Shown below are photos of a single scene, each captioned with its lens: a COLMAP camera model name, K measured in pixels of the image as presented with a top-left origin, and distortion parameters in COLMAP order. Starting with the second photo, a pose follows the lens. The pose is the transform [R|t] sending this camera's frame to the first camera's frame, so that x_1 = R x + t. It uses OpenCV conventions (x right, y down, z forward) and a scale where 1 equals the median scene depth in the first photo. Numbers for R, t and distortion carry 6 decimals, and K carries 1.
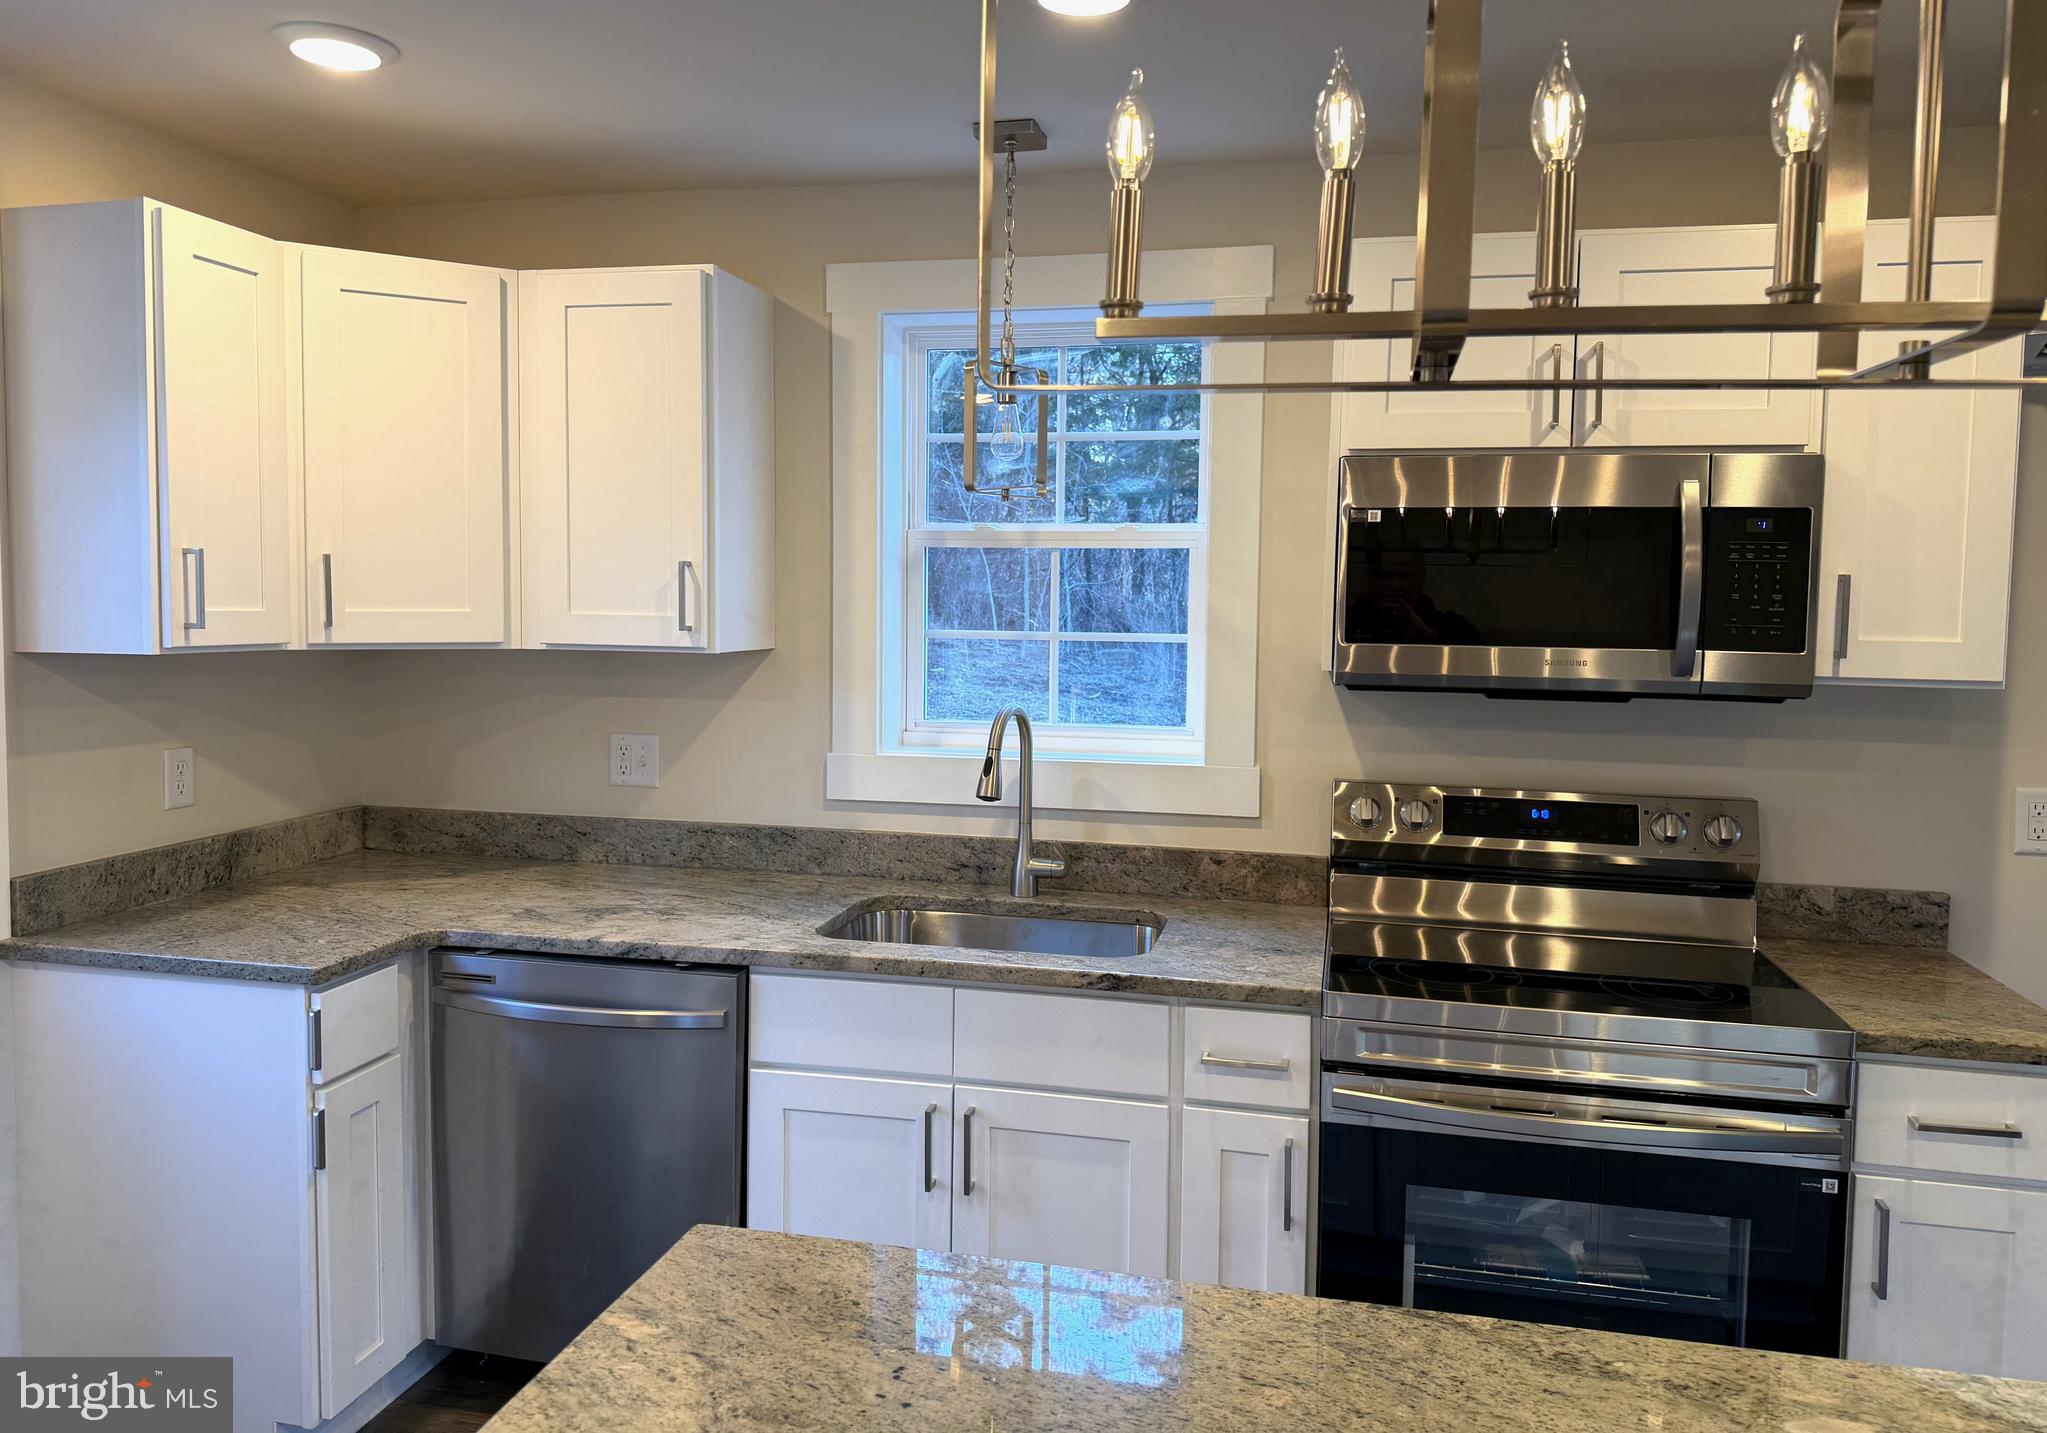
lens RADIAL K [[1401.7, 0, 993.6], [0, 1401.7, 671.4], [0, 0, 1]] dist [0.043154, -0.002566]
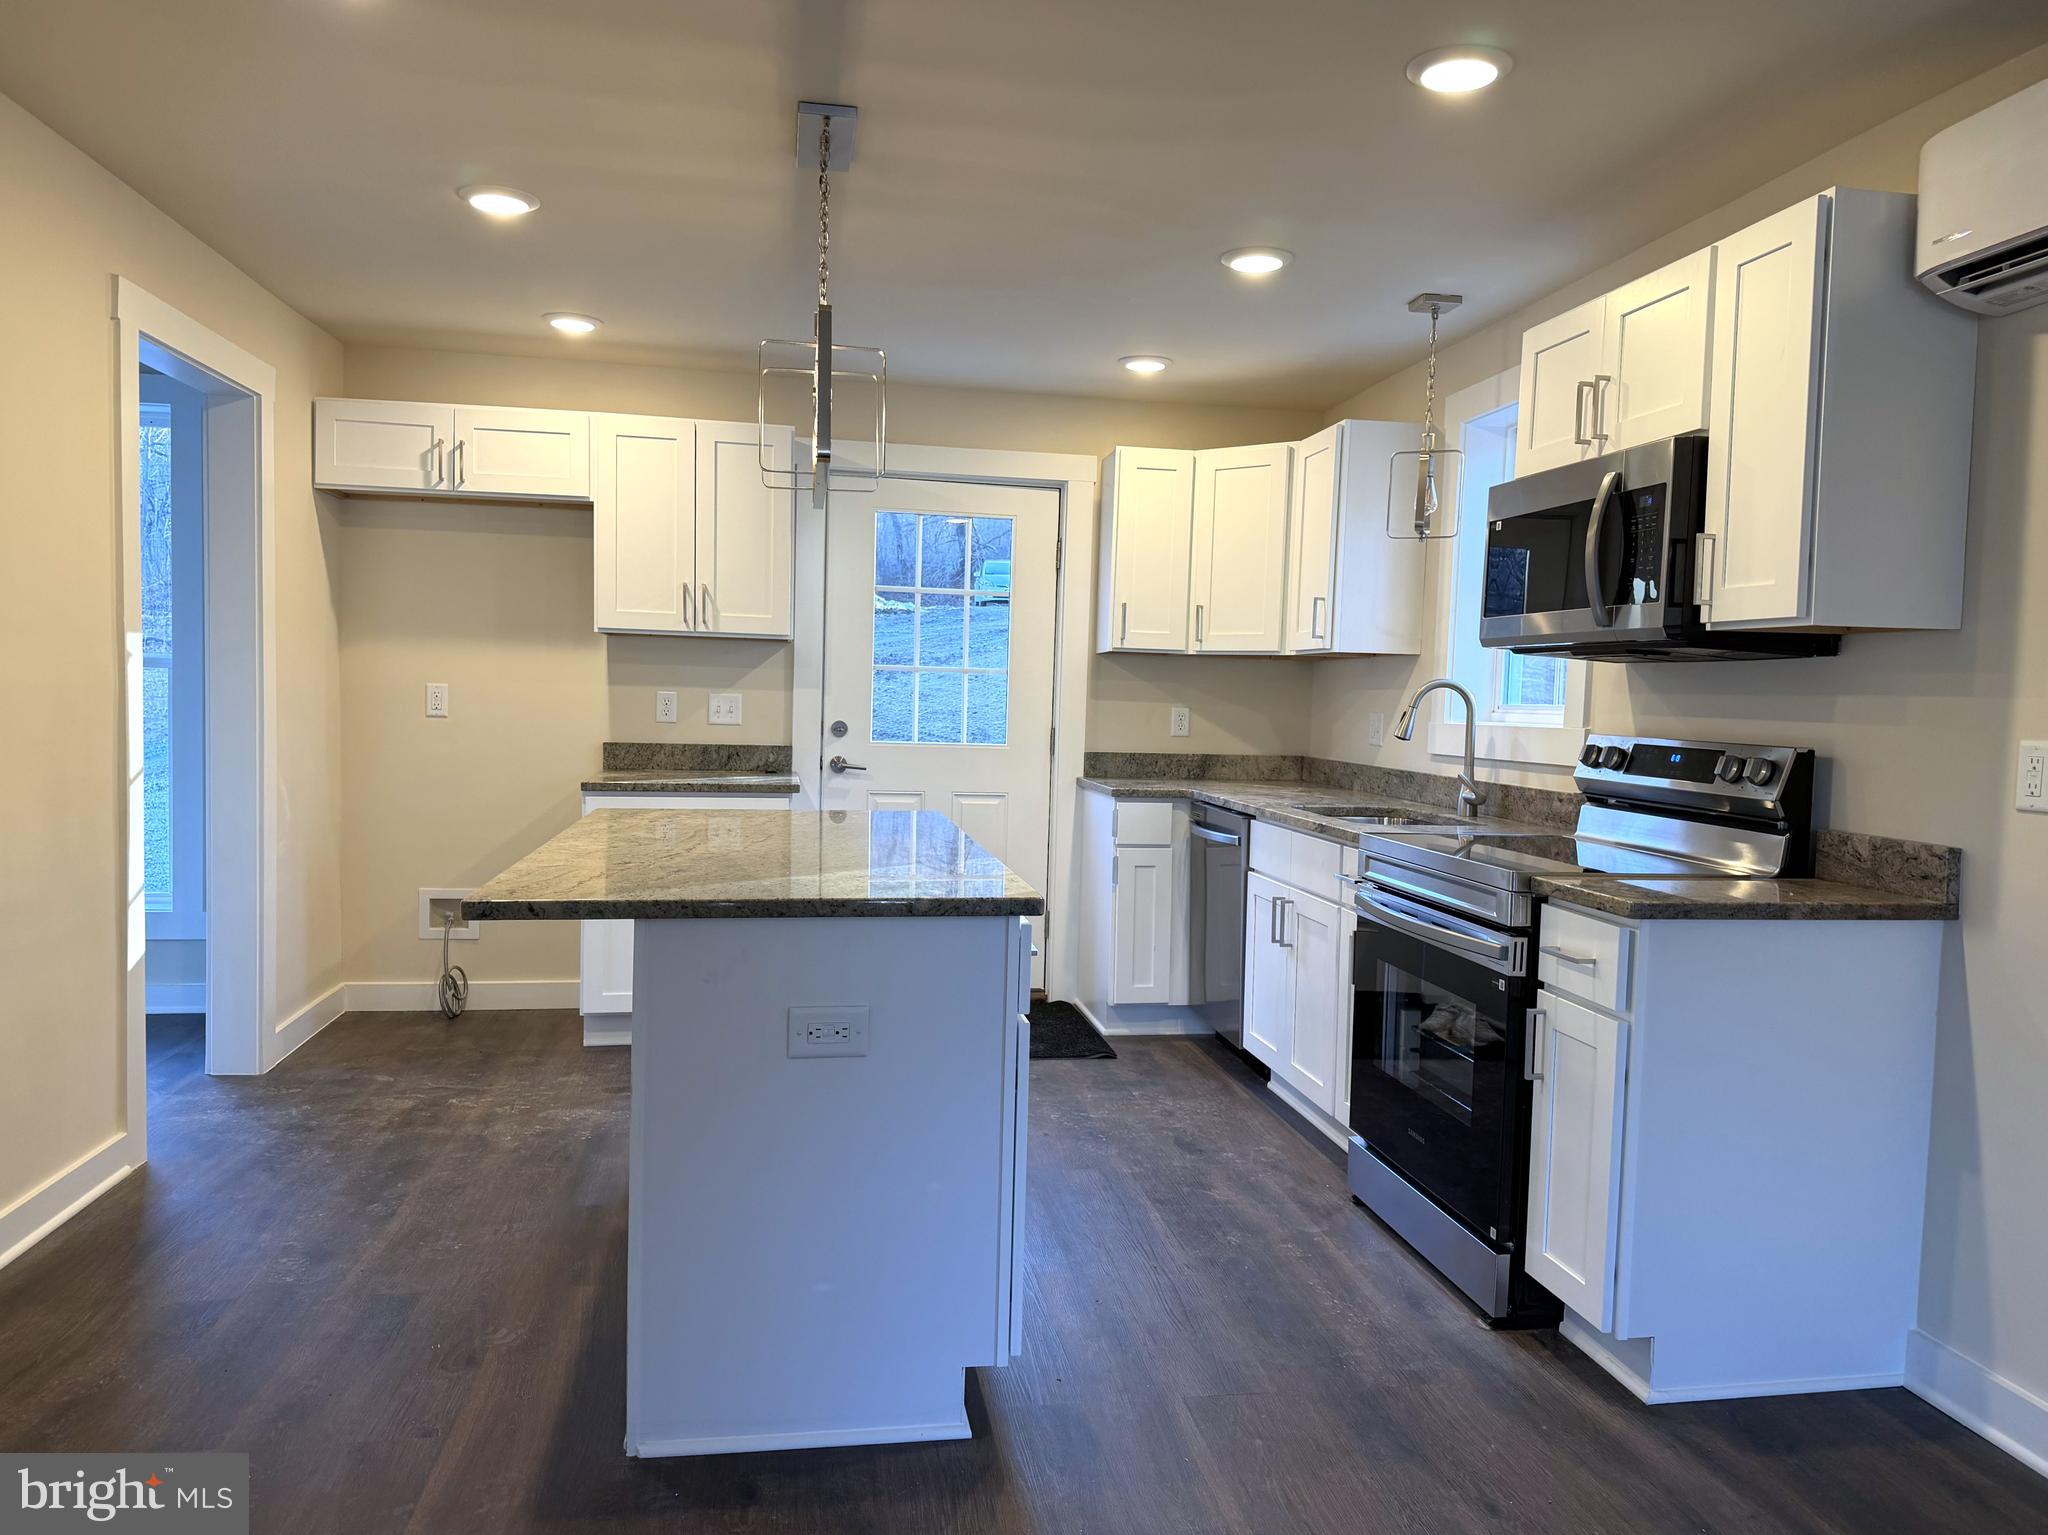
lens RADIAL K [[1427.8, 0, 1023.9], [0, 1427.8, 771.6], [0, 0, 1]] dist [-0.000011, -0.000418]
pose [[0.376727, 0.047198, -0.925121, 1.300588], [-0.068648, 0.997377, 0.022930, 0.121346], [0.923777, 0.054870, 0.378979, 0.029808]]
